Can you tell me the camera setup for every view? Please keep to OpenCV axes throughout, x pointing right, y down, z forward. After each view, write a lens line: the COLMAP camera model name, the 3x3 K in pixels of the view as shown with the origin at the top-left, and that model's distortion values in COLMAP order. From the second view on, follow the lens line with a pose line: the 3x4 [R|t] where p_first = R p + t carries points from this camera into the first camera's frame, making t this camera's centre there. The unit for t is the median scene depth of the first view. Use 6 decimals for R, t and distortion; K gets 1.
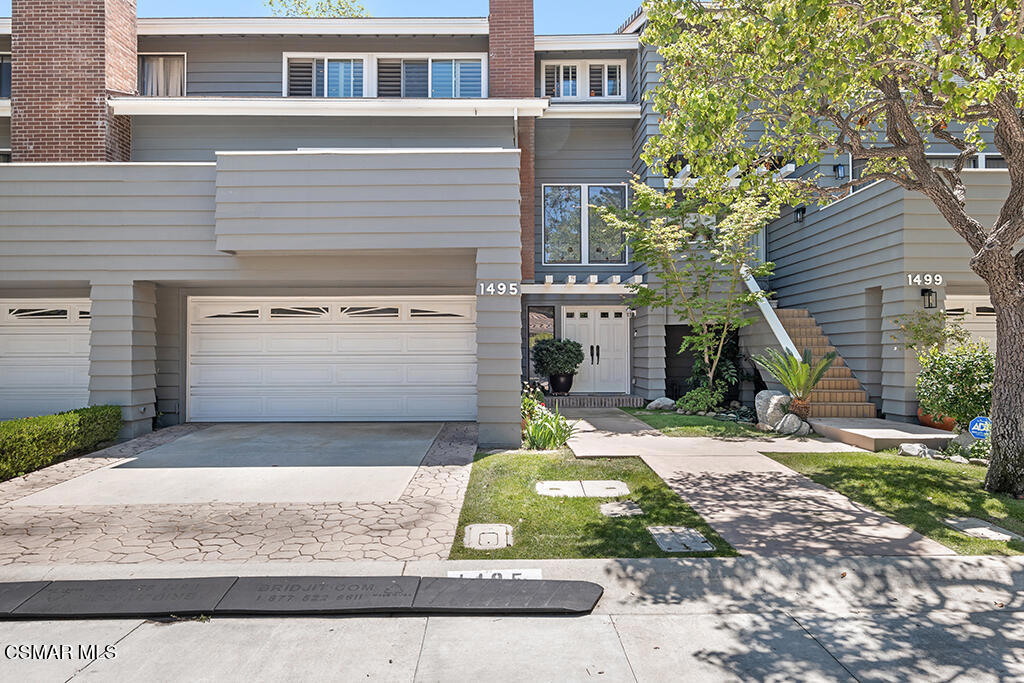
lens RADIAL K [[646.3, 0, 512.0], [0, 646.3, 341.5], [0, 0, 1]] dist [0.005818, 0.003650]
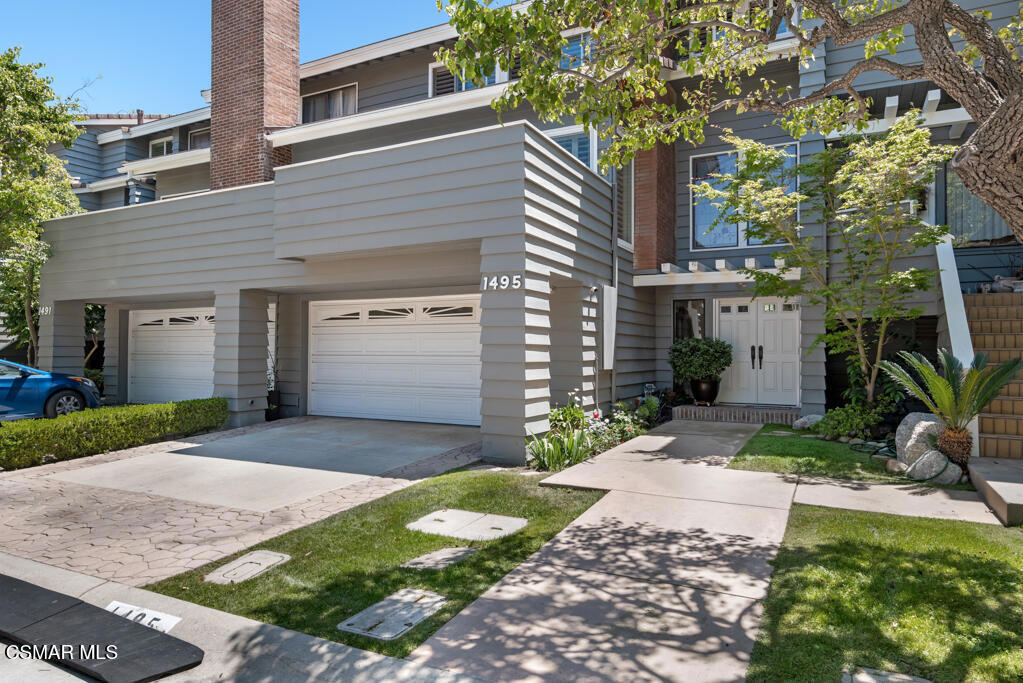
lens RADIAL K [[645.7, 0, 511.5], [0, 645.7, 341.5], [0, 0, 1]] dist [0.005818, 0.003650]
pose [[0.882609, -0.001288, -0.470105, 0.393329], [0.002636, 0.999994, 0.002210, -0.003236], [0.470100, -0.003190, 0.882608, 0.223766]]
